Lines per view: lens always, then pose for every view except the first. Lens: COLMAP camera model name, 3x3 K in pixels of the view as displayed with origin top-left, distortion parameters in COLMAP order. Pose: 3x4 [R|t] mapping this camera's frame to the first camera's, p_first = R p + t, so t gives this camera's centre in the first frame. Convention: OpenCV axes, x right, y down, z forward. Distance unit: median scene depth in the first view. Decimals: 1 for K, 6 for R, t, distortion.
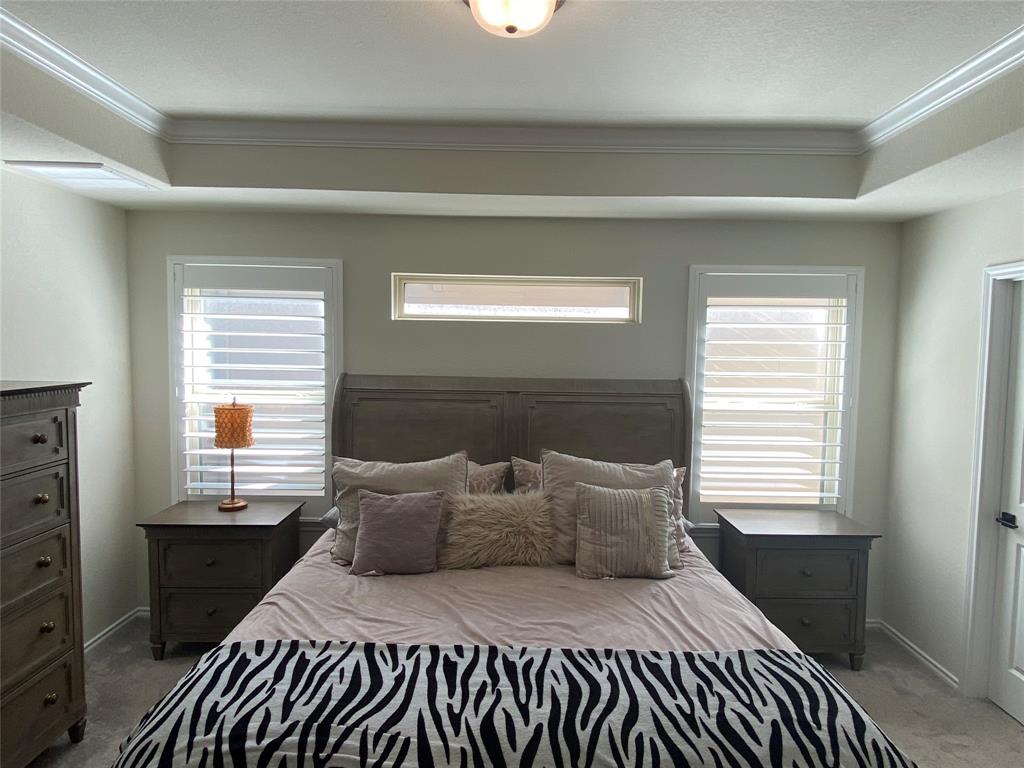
lens RADIAL K [[587.0, 0, 512.0], [0, 587.0, 384.0], [0, 0, 1]] dist [0.039526, -0.065880]
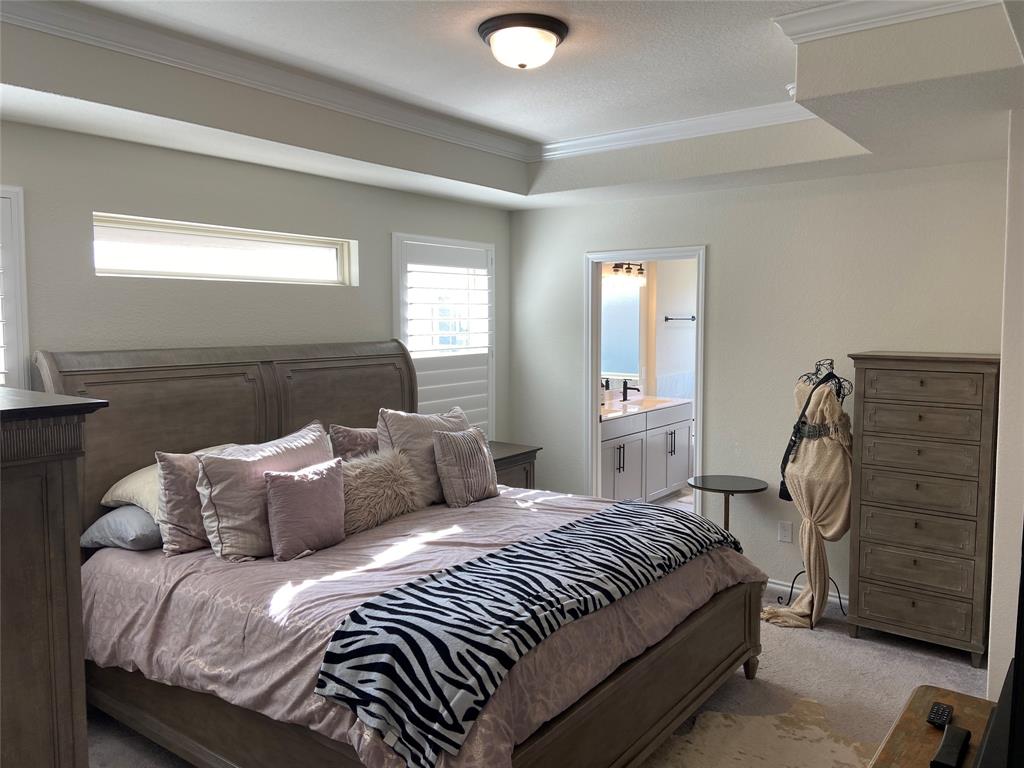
lens RADIAL K [[753.3, 0, 512.0], [0, 753.3, 384.0], [0, 0, 1]] dist [0.040506, -0.000372]
pose [[0.613728, -0.086704, 0.784742, -0.953020], [0.056106, 0.996228, 0.066191, -0.011306], [-0.787521, 0.003405, 0.616278, -0.012171]]
